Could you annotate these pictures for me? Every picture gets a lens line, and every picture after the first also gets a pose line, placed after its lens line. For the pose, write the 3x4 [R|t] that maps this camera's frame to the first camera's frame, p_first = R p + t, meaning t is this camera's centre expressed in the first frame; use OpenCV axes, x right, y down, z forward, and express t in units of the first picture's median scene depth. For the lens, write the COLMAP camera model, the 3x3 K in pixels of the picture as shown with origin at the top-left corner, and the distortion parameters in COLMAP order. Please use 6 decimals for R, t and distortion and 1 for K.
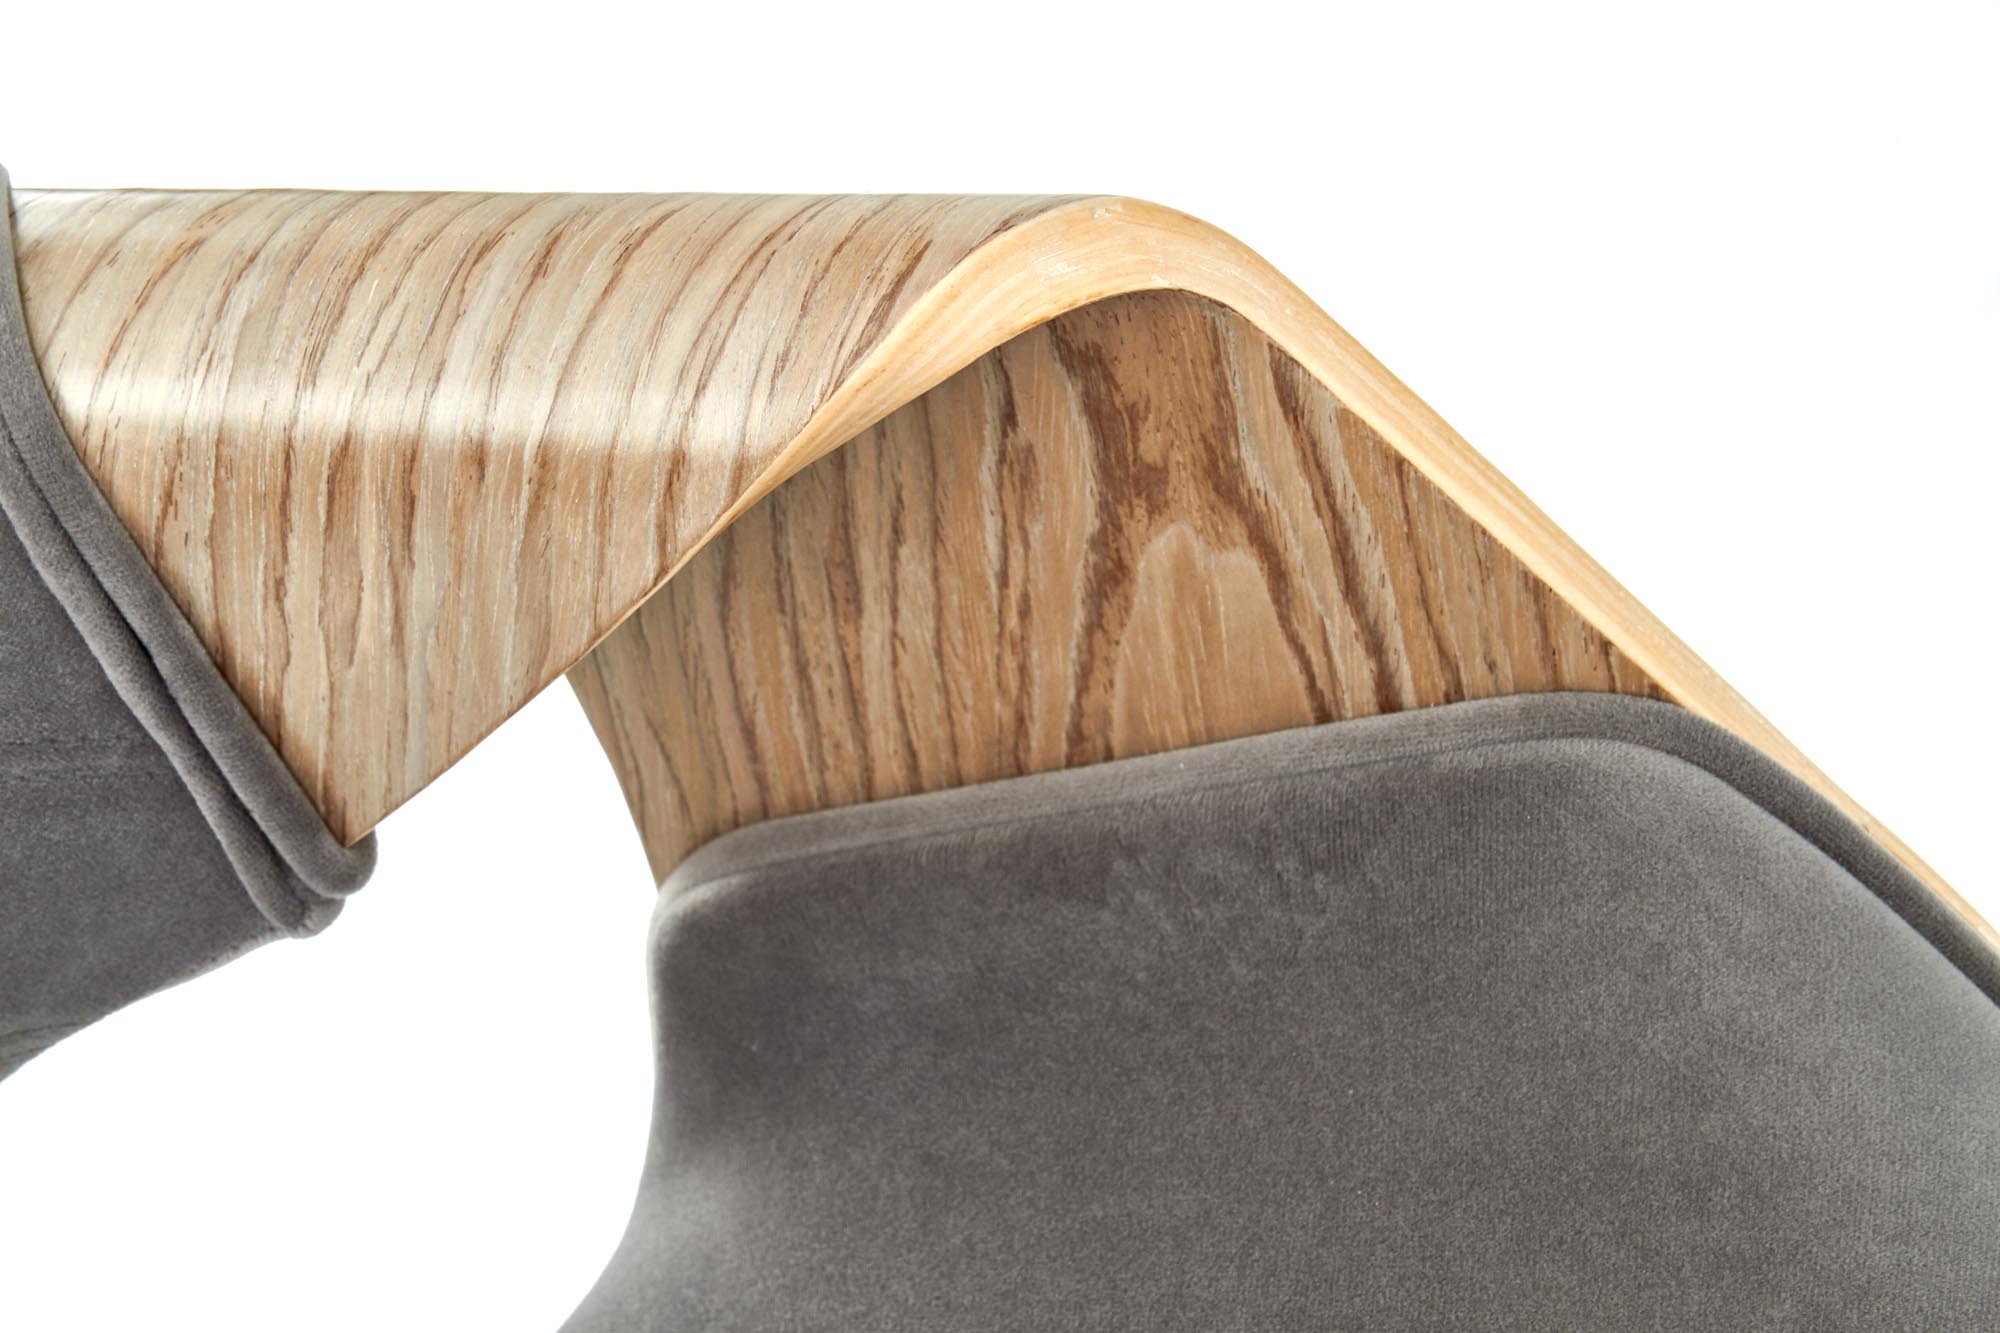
lens RADIAL K [[4796.0, 0, 1000.0], [0, 4796.0, 666.5], [0, 0, 1]] dist [-0.024181, -0.156992]
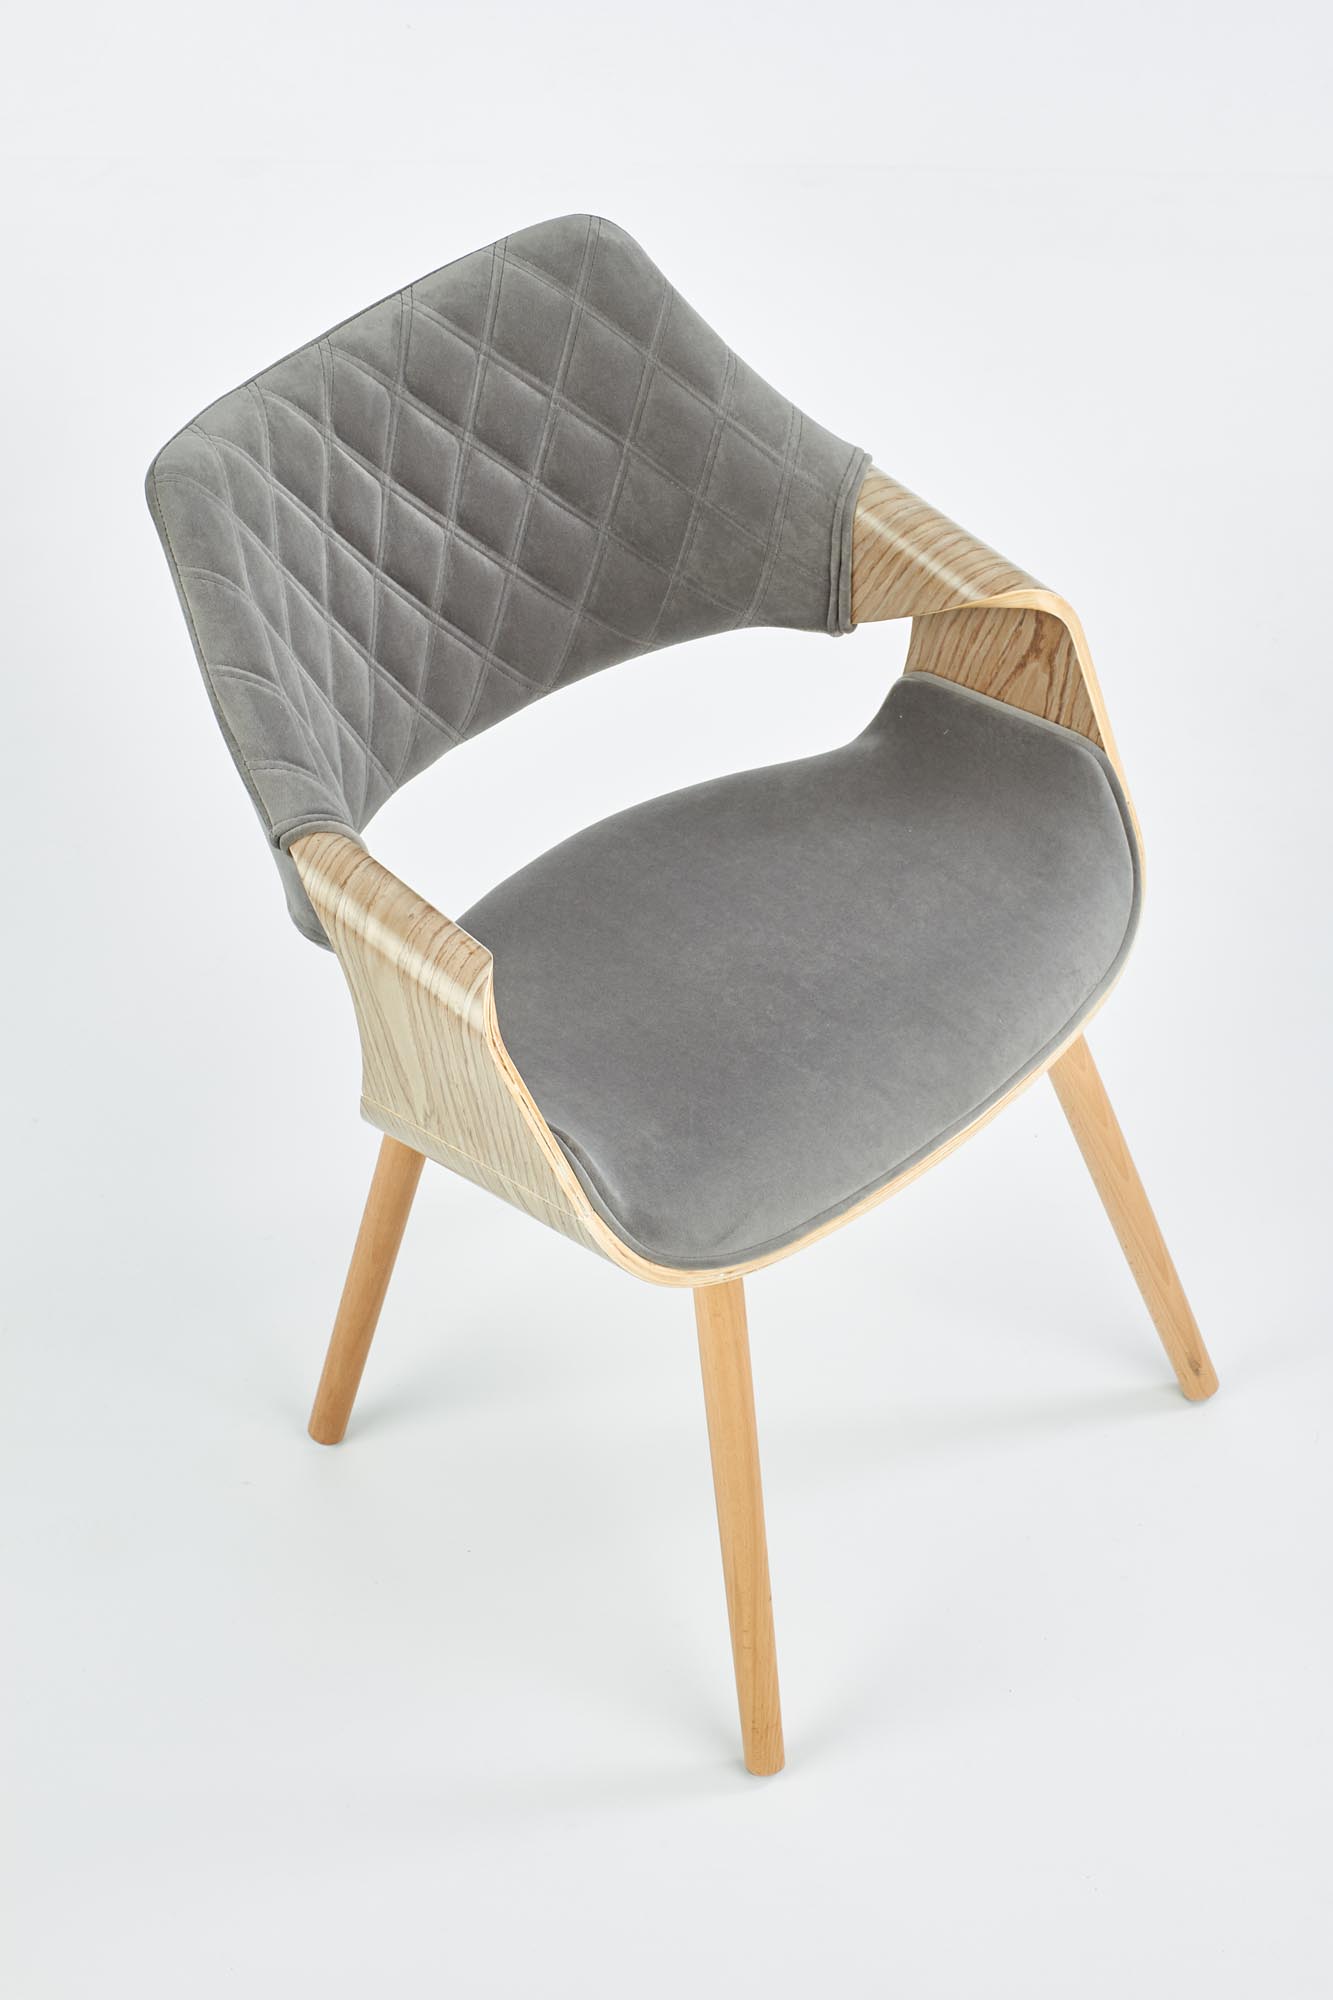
lens RADIAL K [[4796.0, 0, 666.5], [0, 4796.0, 1000.0], [0, 0, 1]] dist [-0.024181, -0.156992]
pose [[0.822518, 0.558561, -0.107115, 0.423564], [-0.553651, 0.829462, 0.073909, 0.098794], [0.130130, -0.001487, 0.991496, -3.688234]]
